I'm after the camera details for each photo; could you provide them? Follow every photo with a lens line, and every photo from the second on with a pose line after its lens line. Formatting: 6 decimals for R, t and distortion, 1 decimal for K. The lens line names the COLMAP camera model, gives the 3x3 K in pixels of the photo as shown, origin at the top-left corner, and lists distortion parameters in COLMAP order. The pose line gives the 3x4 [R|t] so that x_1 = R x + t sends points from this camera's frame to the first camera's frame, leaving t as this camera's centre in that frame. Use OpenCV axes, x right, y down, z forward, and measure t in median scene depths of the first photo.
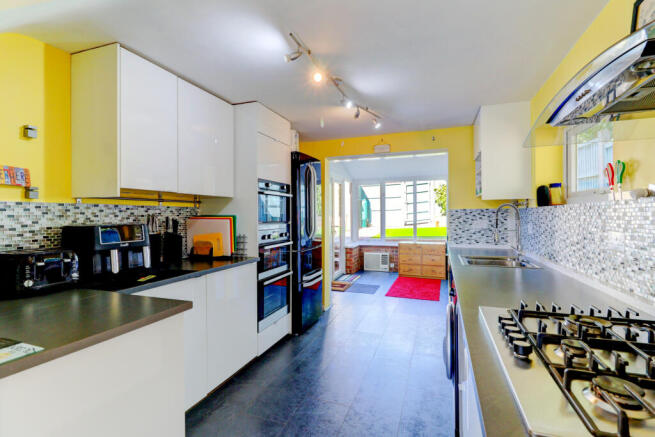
lens RADIAL K [[308.0, 0, 331.2], [0, 308.0, 216.7], [0, 0, 1]] dist [0.002928, -0.000504]
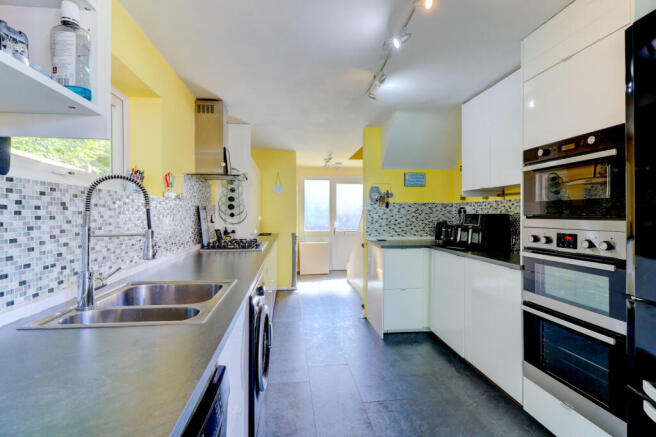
lens RADIAL K [[308.5, 0, 328.1], [0, 308.5, 214.7], [0, 0, 1]] dist [0.002928, -0.000504]
pose [[-0.894207, 0.009839, -0.447546, 0.607722], [0.005754, 0.999928, 0.010485, 0.008532], [0.447617, 0.006800, -0.894199, 1.862477]]
